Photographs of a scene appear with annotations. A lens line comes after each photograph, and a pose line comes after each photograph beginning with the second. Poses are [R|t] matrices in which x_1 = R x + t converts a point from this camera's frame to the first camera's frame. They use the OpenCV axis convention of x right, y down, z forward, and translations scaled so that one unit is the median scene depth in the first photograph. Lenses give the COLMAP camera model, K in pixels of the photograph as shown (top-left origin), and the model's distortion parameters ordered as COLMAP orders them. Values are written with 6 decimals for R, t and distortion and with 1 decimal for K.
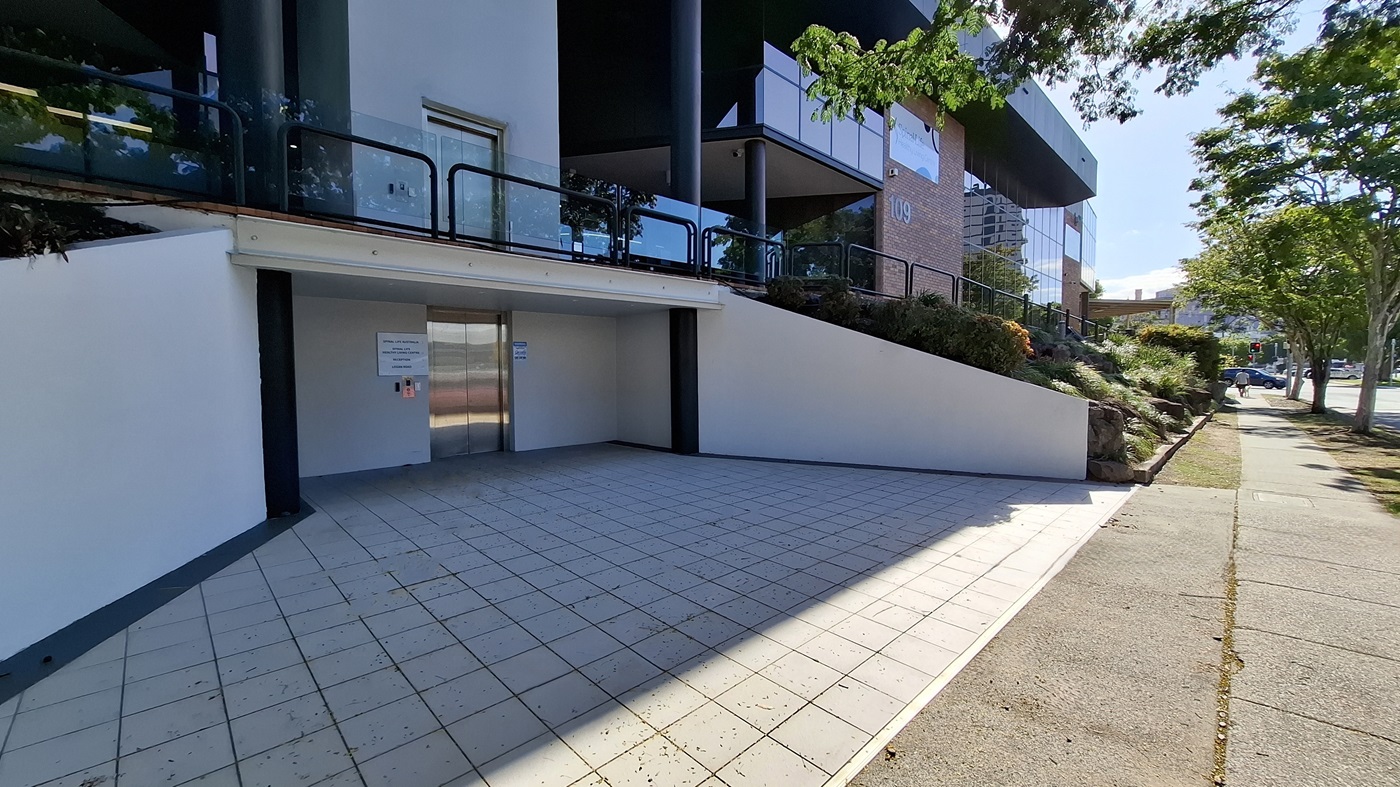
lens RADIAL K [[547.3, 0, 706.4], [0, 547.3, 388.6], [0, 0, 1]] dist [-0.003096, 0.000525]
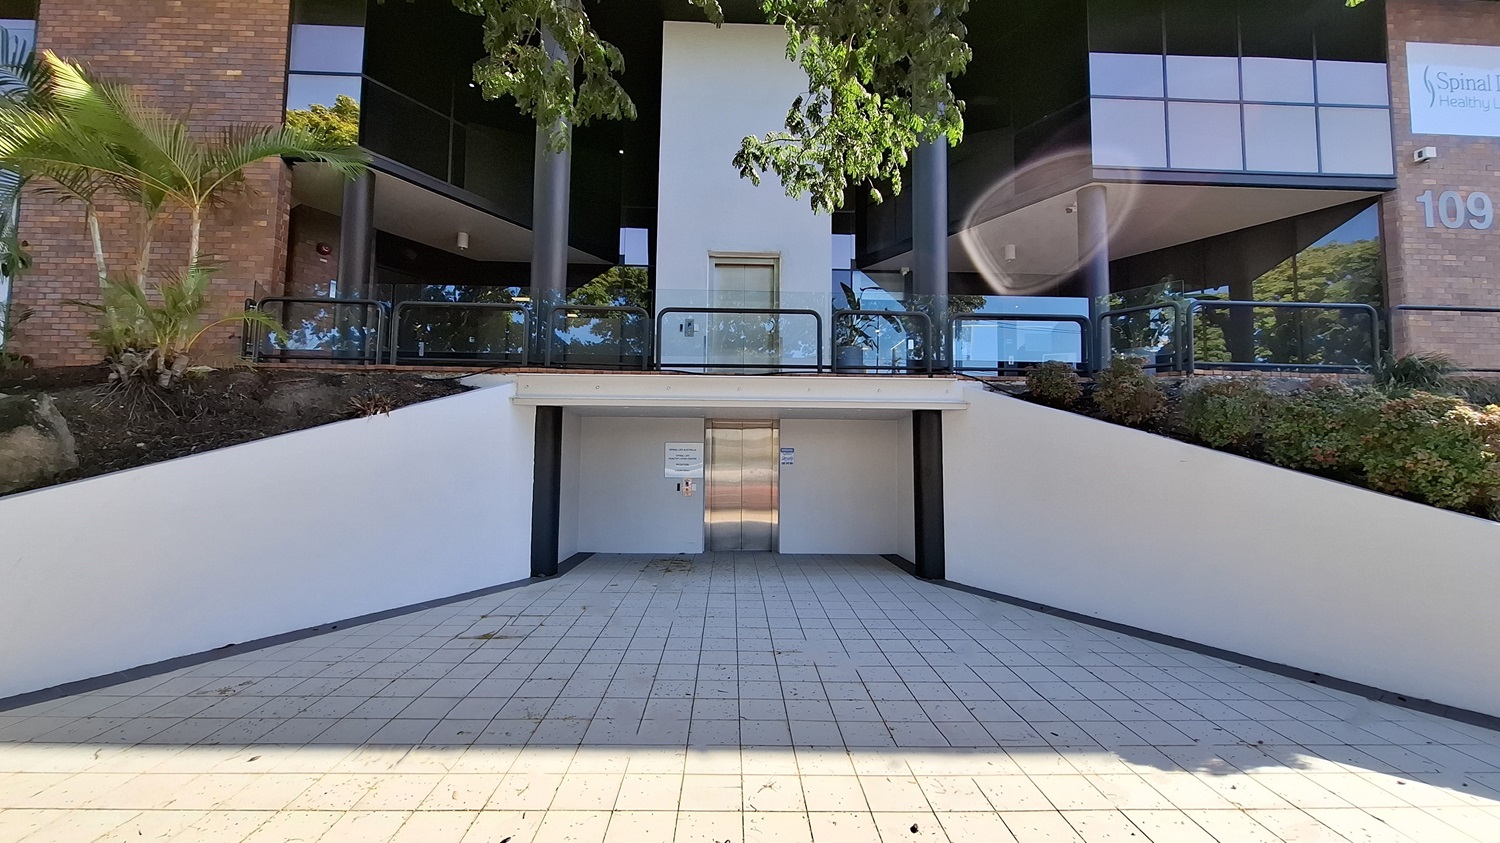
lens RADIAL K [[586.4, 0, 756.9], [0, 586.4, 420.3], [0, 0, 1]] dist [-0.003096, 0.000525]
pose [[0.738237, -0.035124, -0.673627, 0.435012], [-0.041794, 0.994343, -0.097649, -0.028798], [0.673246, 0.100242, 0.732593, 0.143074]]
